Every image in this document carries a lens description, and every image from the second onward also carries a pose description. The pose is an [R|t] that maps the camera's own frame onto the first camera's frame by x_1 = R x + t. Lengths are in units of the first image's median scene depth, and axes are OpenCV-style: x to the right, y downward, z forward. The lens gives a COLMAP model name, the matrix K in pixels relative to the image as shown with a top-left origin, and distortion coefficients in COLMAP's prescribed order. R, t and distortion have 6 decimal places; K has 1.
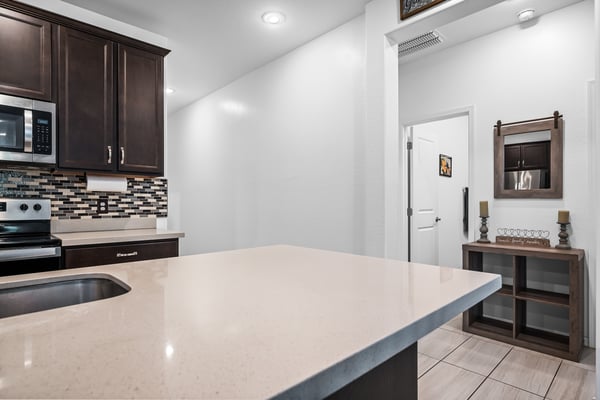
lens RADIAL K [[316.0, 0, 300.4], [0, 316.0, 201.3], [0, 0, 1]] dist [-0.002351, -0.000957]
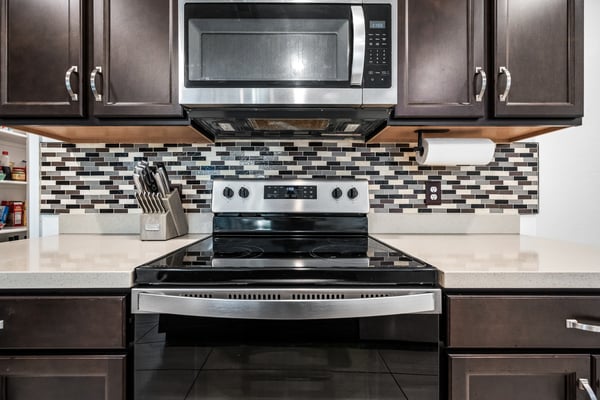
lens RADIAL K [[234.3, 0, 295.9], [0, 234.3, 199.2], [0, 0, 1]] dist [-0.003727, 0.000204]
pose [[0.734187, 0.003466, -0.678939, -0.544700], [0.004098, 0.999946, 0.009536, 0.023480], [0.678935, -0.009784, 0.734133, 0.521746]]
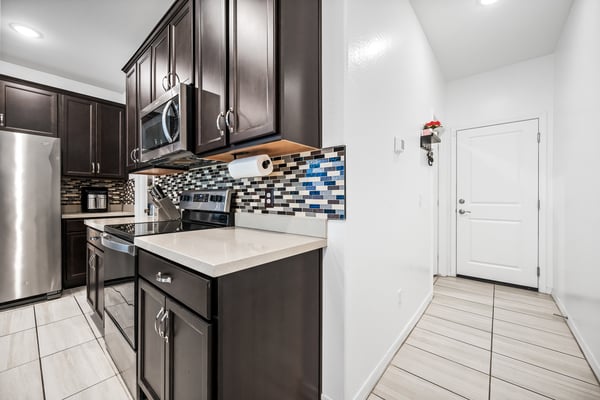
lens RADIAL K [[234.3, 0, 291.4], [0, 234.3, 197.4], [0, 0, 1]] dist [-0.003727, 0.000204]
pose [[0.107676, -0.003549, -0.994180, -0.071127], [0.005947, 0.999978, -0.002926, 0.017262], [0.994168, -0.005597, 0.107695, 1.048838]]
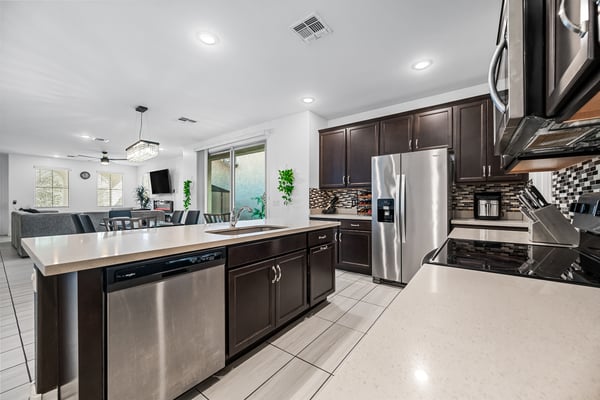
lens RADIAL K [[234.3, 0, 306.8], [0, 234.3, 201.4], [0, 0, 1]] dist [-0.003727, 0.000204]
pose [[-0.980559, -0.002978, -0.196204, -0.350465], [-0.001636, 0.999974, -0.007005, 0.006685], [0.196220, -0.006547, -0.980538, 1.087548]]
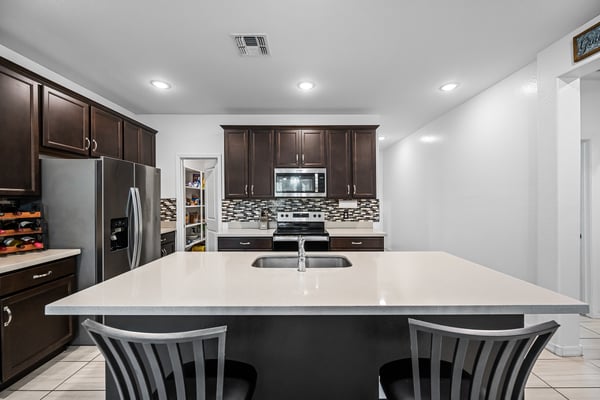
lens RADIAL K [[234.3, 0, 300.2], [0, 234.3, 199.8], [0, 0, 1]] dist [-0.003727, 0.000204]
pose [[0.724528, -0.003307, -0.689237, 0.159311], [0.007673, 0.999965, 0.003268, -0.088381], [0.689202, -0.007657, 0.724528, -0.229570]]
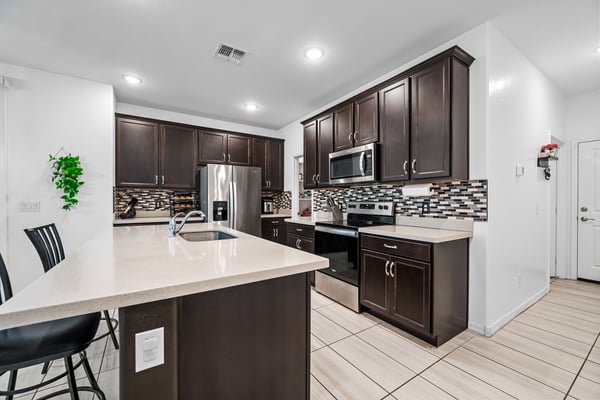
lens RADIAL K [[234.3, 0, 302.0], [0, 234.3, 201.9], [0, 0, 1]] dist [-0.003727, 0.000204]
pose [[-0.166625, 0.000187, -0.986020, 0.382241], [0.003680, 0.999993, -0.000432, -0.009078], [0.986013, -0.003701, -0.166625, 0.711564]]
